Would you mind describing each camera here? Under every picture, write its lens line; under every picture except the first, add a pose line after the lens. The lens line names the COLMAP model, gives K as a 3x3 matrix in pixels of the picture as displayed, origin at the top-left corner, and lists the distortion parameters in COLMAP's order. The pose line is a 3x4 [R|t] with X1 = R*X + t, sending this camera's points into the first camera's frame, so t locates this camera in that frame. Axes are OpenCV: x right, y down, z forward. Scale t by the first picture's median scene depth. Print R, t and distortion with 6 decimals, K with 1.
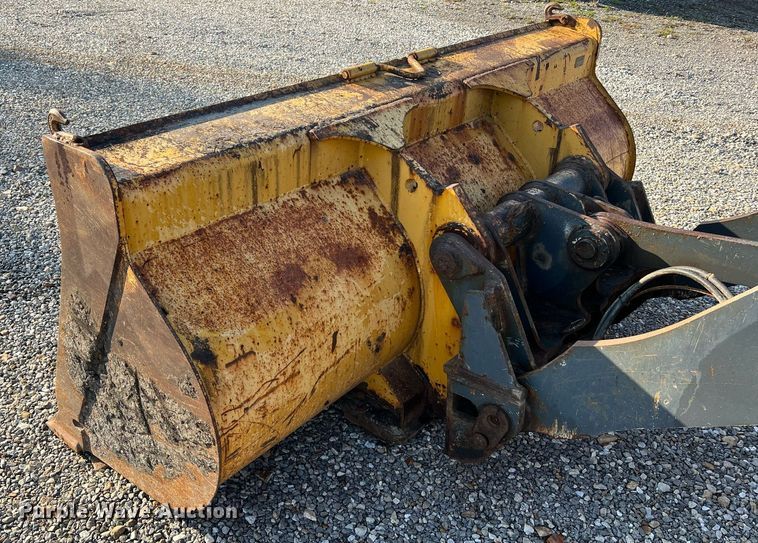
lens RADIAL K [[704.9, 0, 324.8], [0, 704.9, 269.3], [0, 0, 1]] dist [0.047984, -0.081479]
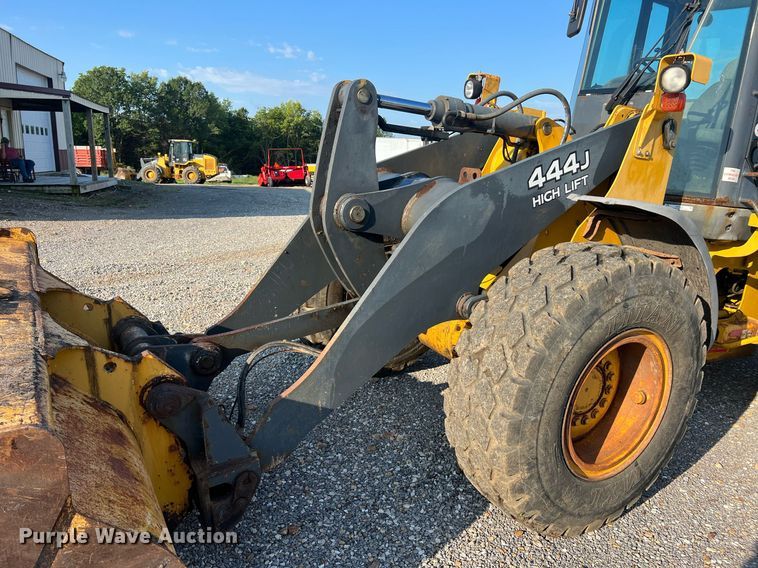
lens RADIAL K [[574.7, 0, 379.0], [0, 574.7, 284.0], [0, 0, 1]] dist [0.026873, -0.028764]
pose [[0.296545, -0.249081, 0.921965, -0.633048], [0.422008, 0.900200, 0.107464, -0.158043], [-0.856721, 0.357208, 0.372065, 0.154863]]
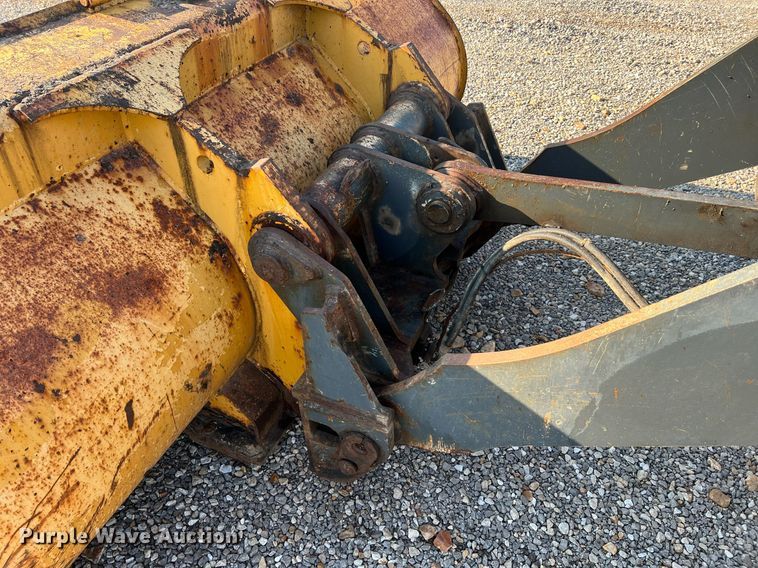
lens RADIAL K [[571.5, 0, 379.0], [0, 571.5, 284.0], [0, 0, 1]] dist [0.070023, -0.099186]
pose [[0.951262, -0.190078, 0.242840, 0.123320], [0.129756, 0.961063, 0.243971, -0.120456], [-0.279758, -0.200570, 0.938886, 0.372248]]
